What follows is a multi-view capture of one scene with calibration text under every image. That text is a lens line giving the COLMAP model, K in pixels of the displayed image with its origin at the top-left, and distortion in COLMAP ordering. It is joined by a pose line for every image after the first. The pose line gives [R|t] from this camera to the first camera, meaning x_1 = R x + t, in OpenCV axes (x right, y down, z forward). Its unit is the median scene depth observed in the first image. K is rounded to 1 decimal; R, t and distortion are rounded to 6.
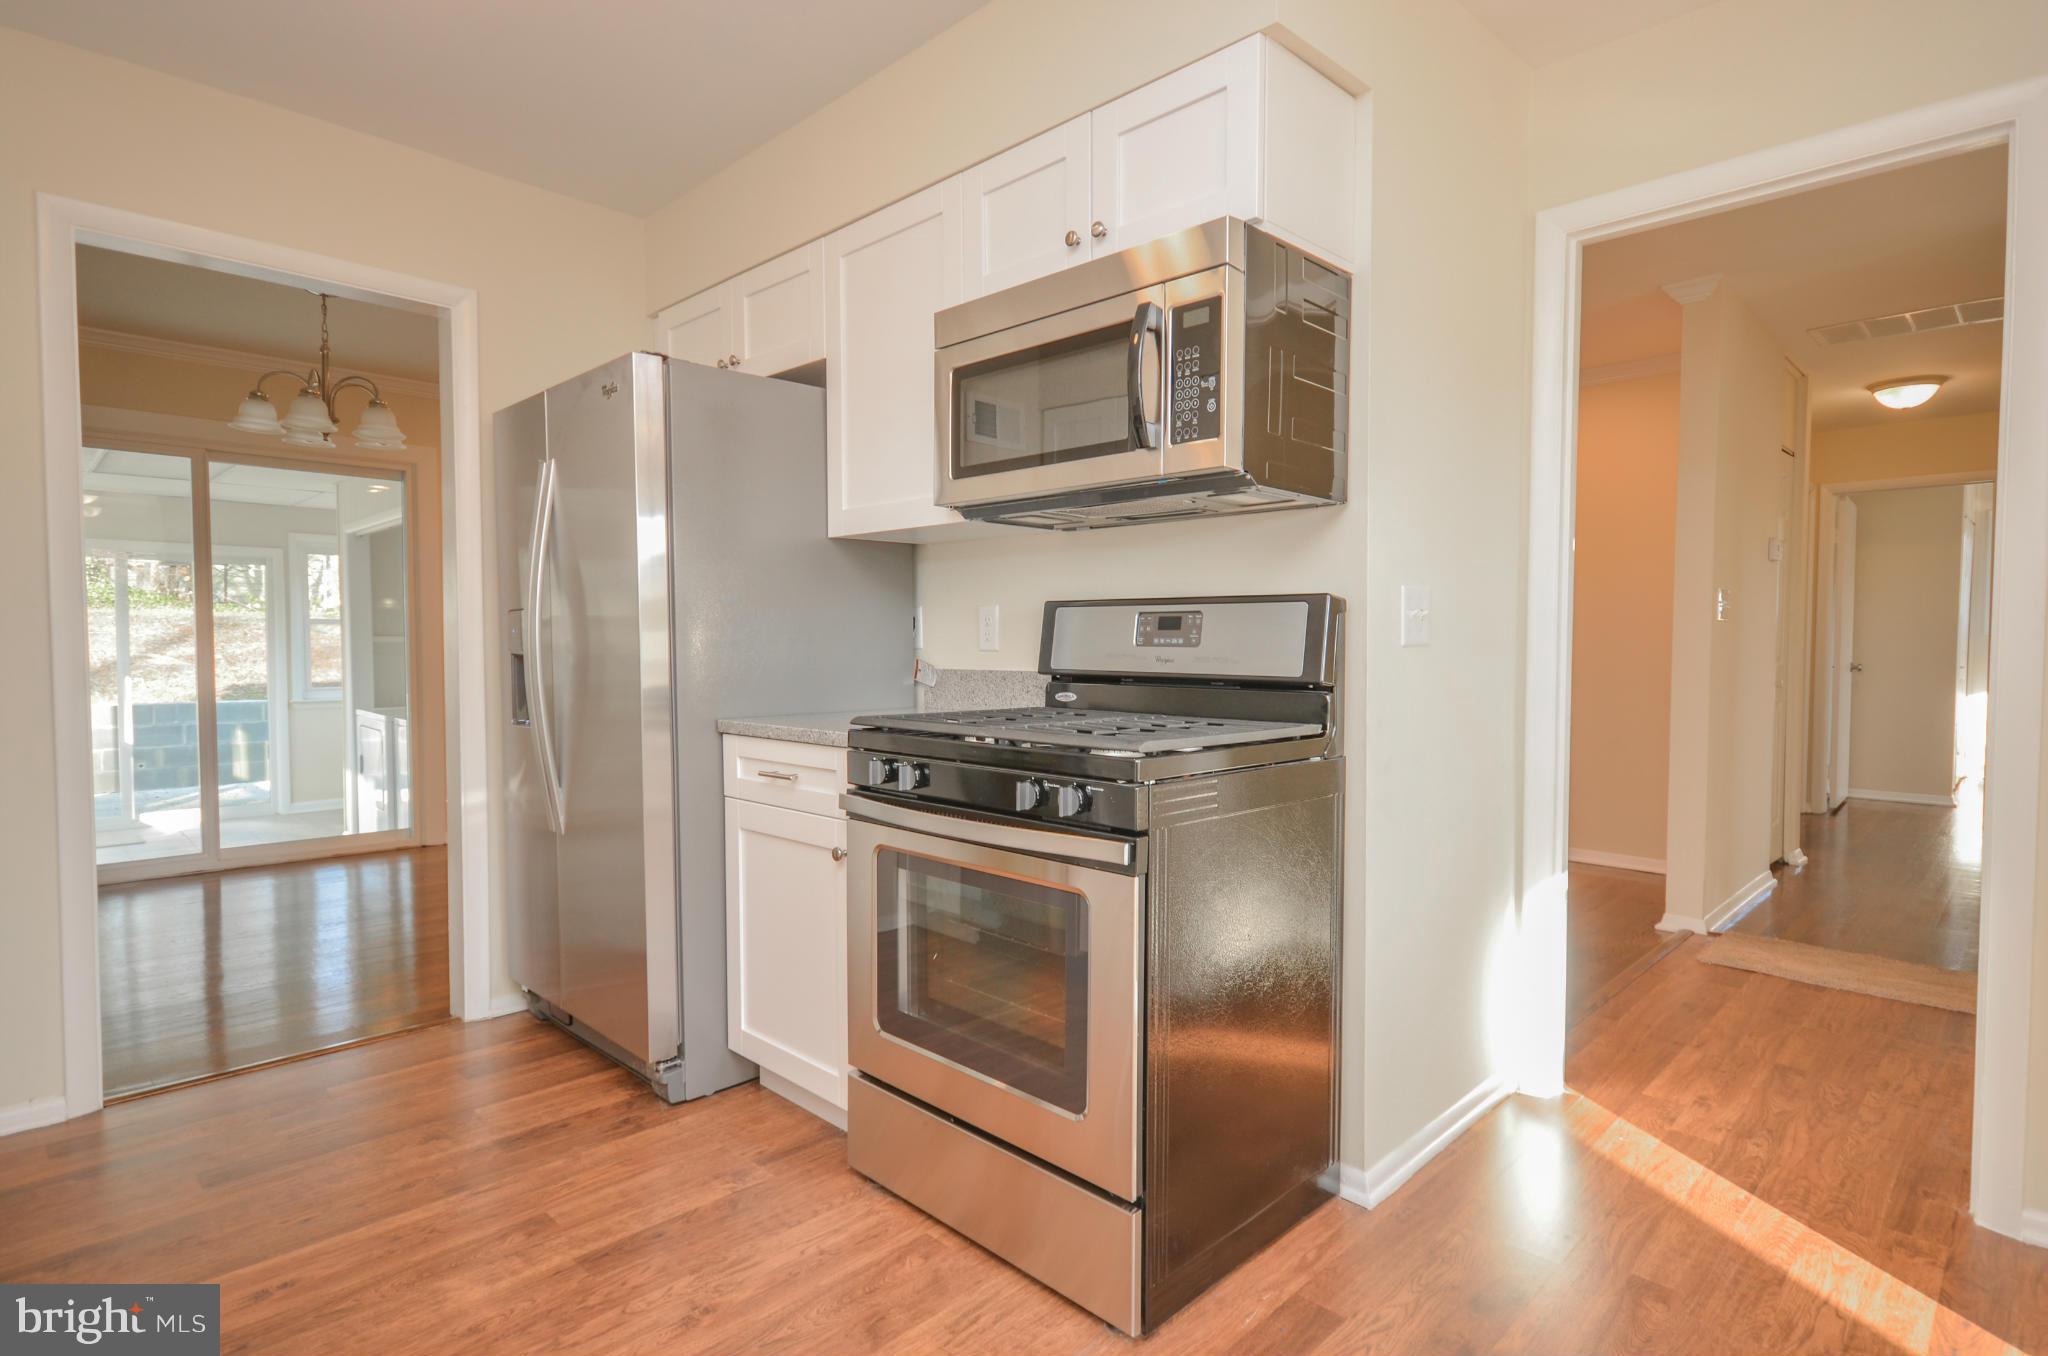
lens RADIAL K [[1020.4, 0, 1024.0], [0, 1020.4, 678.0], [0, 0, 1]] dist [0.004987, 0.001167]
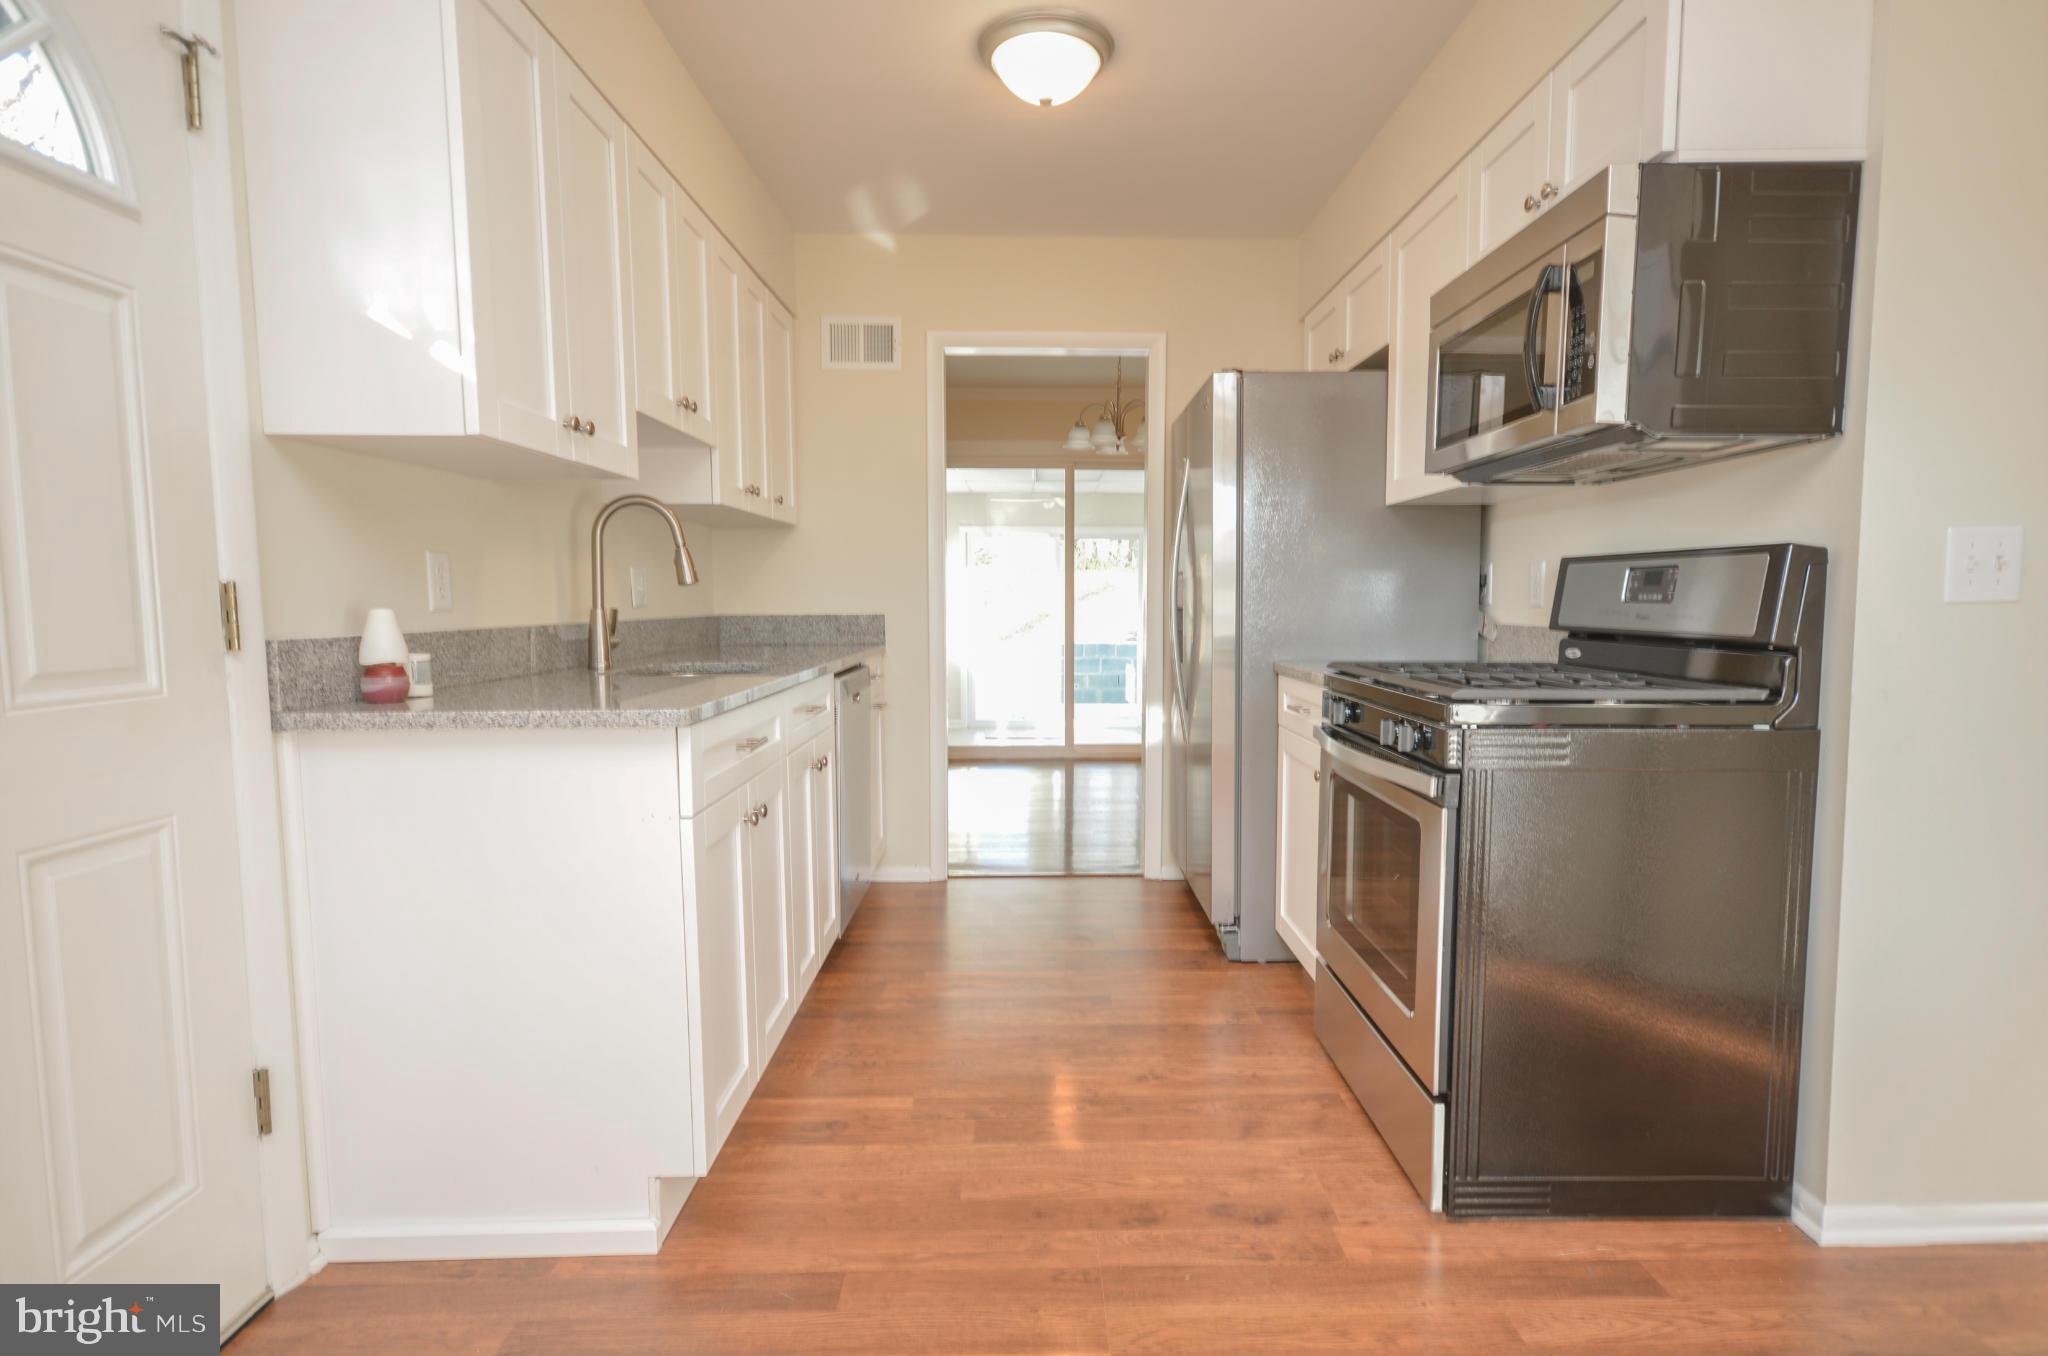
lens RADIAL K [[979.8, 0, 1041.3], [0, 979.8, 666.4], [0, 0, 1]] dist [0.004294, 0.000665]
pose [[0.727009, 0.046986, -0.685018, 0.368519], [-0.023295, 0.998769, 0.043783, 0.001654], [0.686232, -0.015874, 0.727209, -0.058753]]
